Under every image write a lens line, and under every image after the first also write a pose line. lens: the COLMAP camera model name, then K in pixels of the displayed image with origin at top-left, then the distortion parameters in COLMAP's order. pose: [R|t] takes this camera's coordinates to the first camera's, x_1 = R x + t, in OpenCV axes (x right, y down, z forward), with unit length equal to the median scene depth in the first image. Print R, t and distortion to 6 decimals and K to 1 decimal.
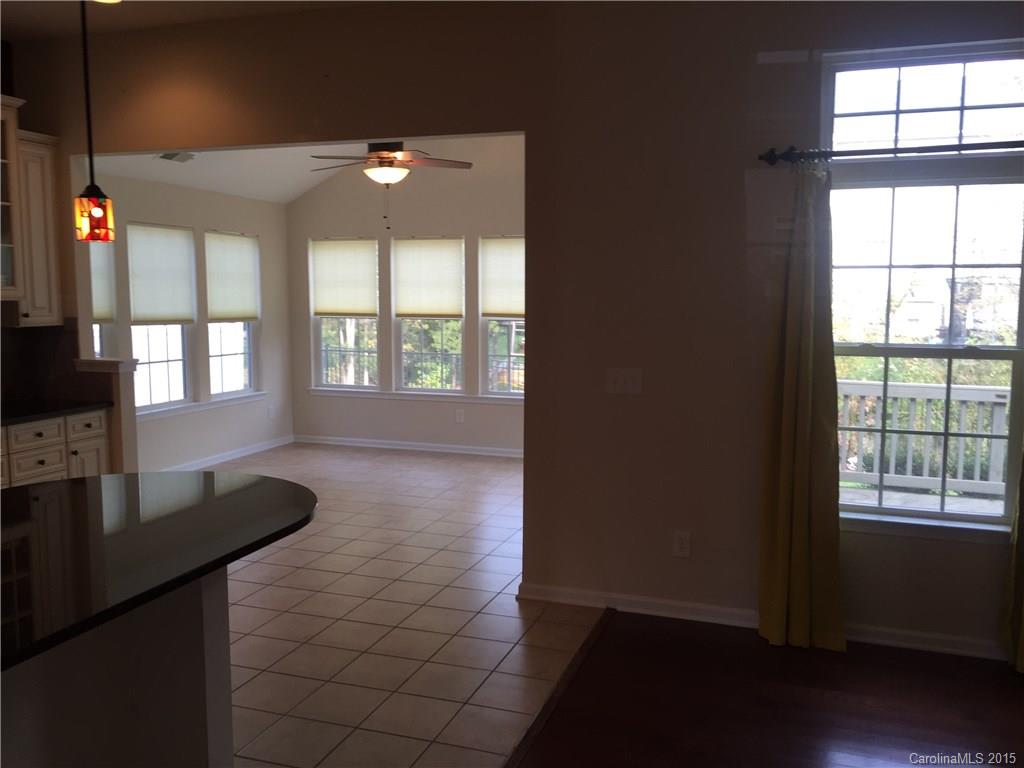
lens RADIAL K [[881.2, 0, 512.0], [0, 881.2, 384.0], [0, 0, 1]] dist [0.045308, -0.020421]
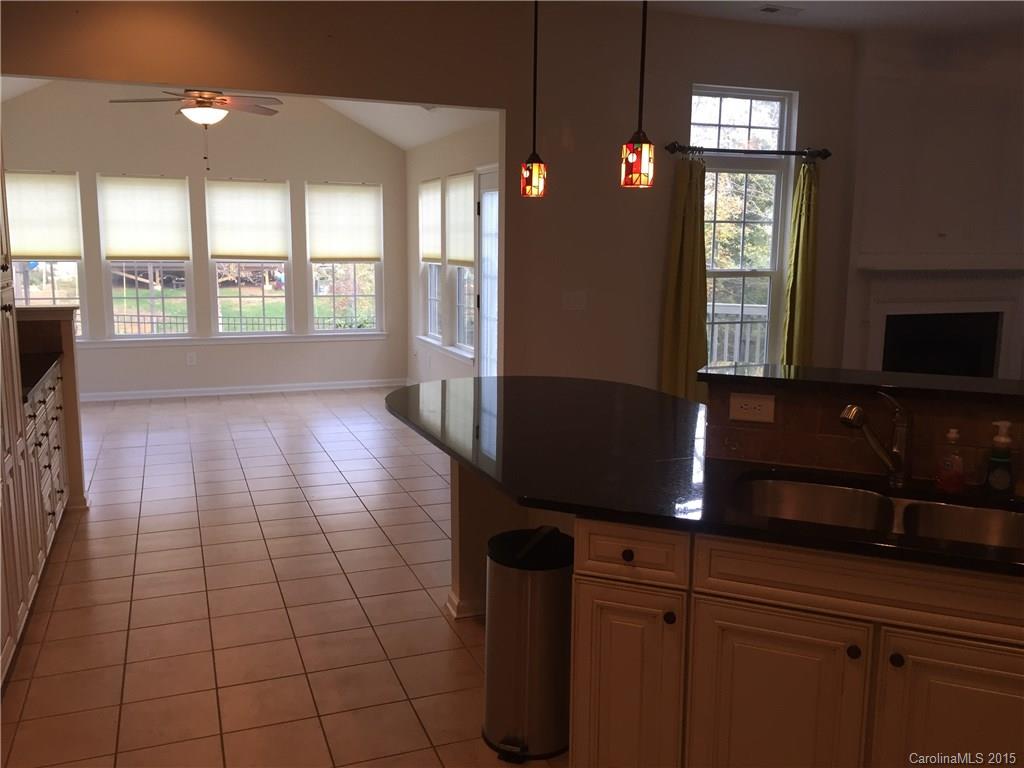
lens RADIAL K [[881.2, 0, 512.0], [0, 881.2, 384.0], [0, 0, 1]] dist [0.045308, -0.020421]
pose [[0.761271, -0.105000, 0.639876, -0.917905], [0.062708, 0.994099, 0.088520, -0.003460], [-0.645394, -0.027263, 0.763363, 0.000295]]
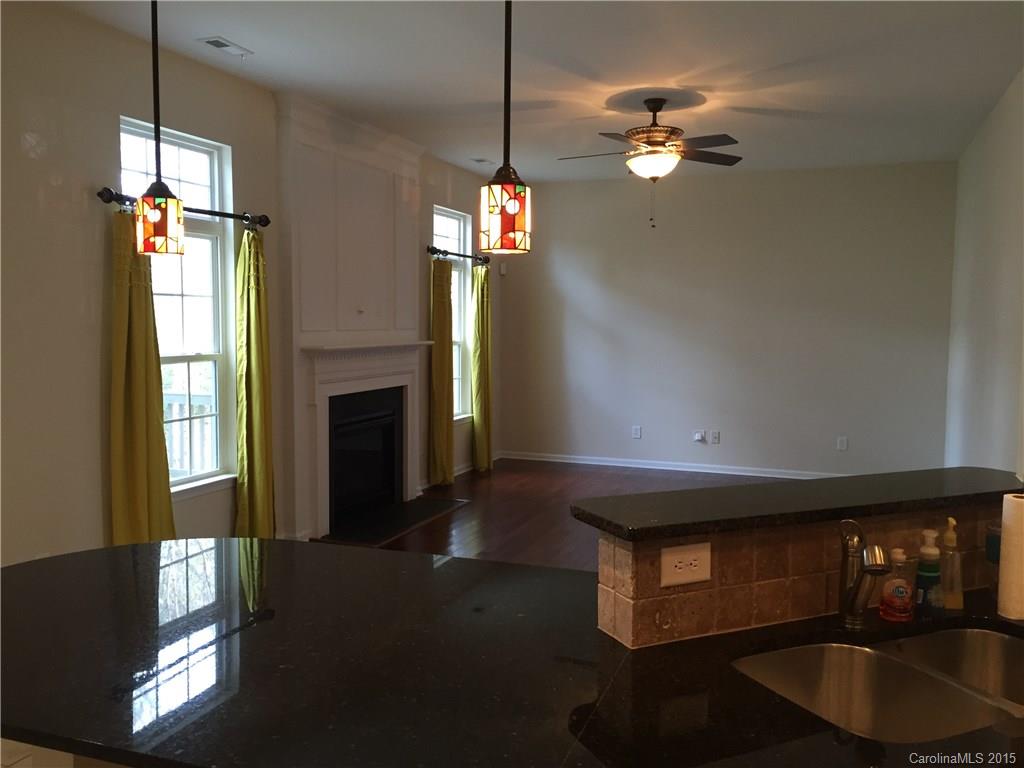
lens RADIAL K [[881.2, 0, 512.0], [0, 881.2, 384.0], [0, 0, 1]] dist [0.045308, -0.020421]
pose [[0.033646, -0.084174, 0.995883, -0.829450], [0.092843, 0.992401, 0.080743, -0.058546], [-0.995112, 0.089744, 0.041205, 0.447161]]
